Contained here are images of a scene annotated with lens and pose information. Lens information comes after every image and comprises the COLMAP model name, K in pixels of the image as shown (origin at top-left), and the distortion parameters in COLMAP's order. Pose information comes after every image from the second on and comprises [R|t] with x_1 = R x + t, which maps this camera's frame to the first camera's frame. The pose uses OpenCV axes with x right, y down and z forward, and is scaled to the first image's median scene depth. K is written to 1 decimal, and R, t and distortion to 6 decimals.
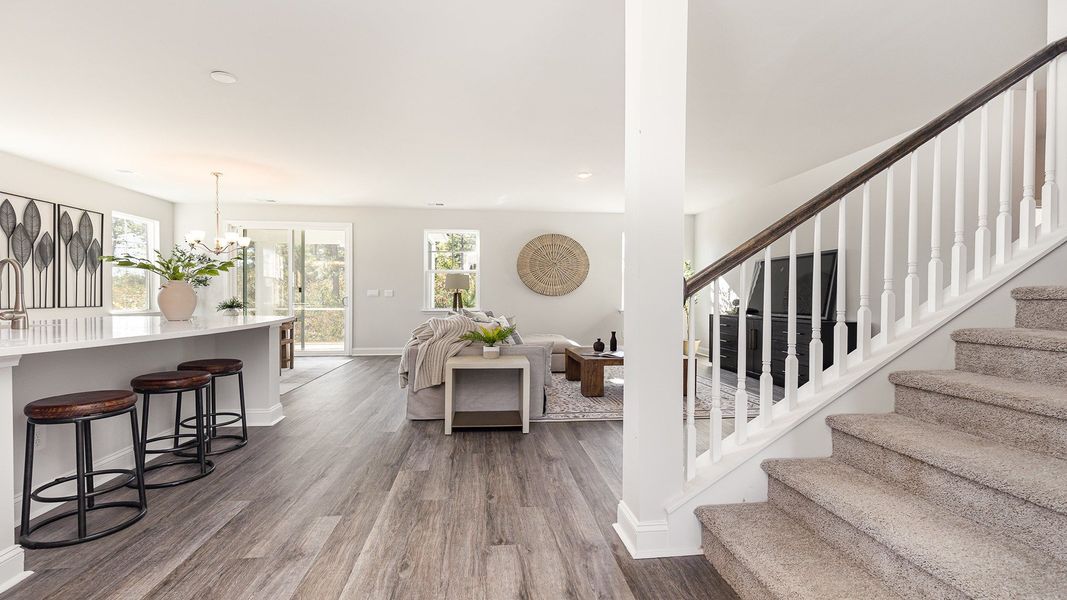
lens RADIAL K [[481.1, 0, 535.0], [0, 481.1, 303.1], [0, 0, 1]] dist [0.007864, -0.001455]
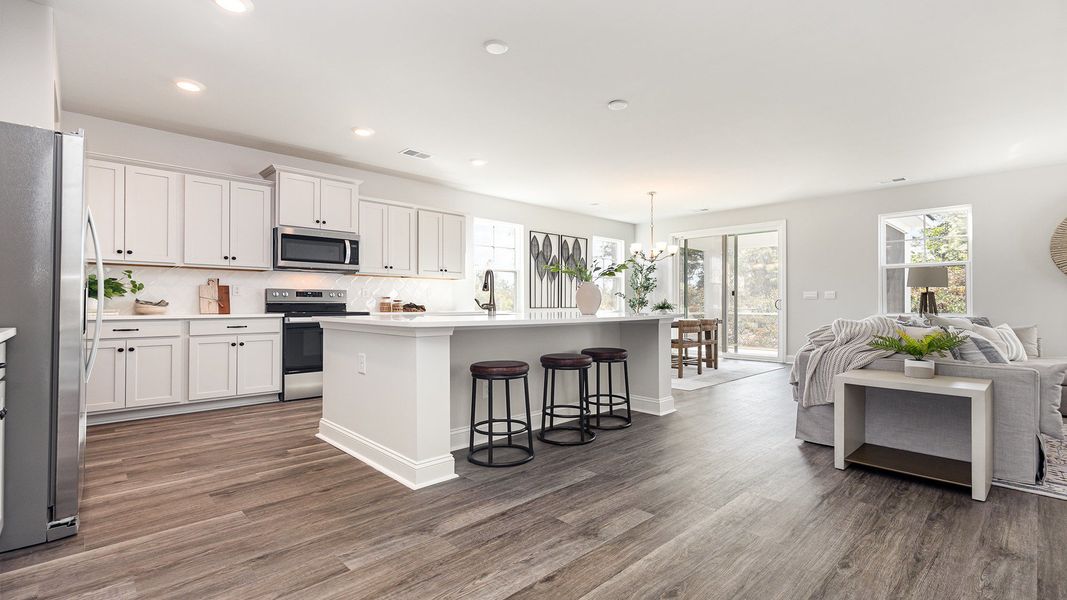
lens RADIAL K [[481.1, 0, 532.4], [0, 481.1, 296.0], [0, 0, 1]] dist [0.007864, -0.001455]
pose [[0.606351, -0.016759, -0.795020, 0.137008], [-0.008577, 0.999582, -0.027613, 0.023775], [0.795151, 0.023562, 0.605954, 0.141274]]
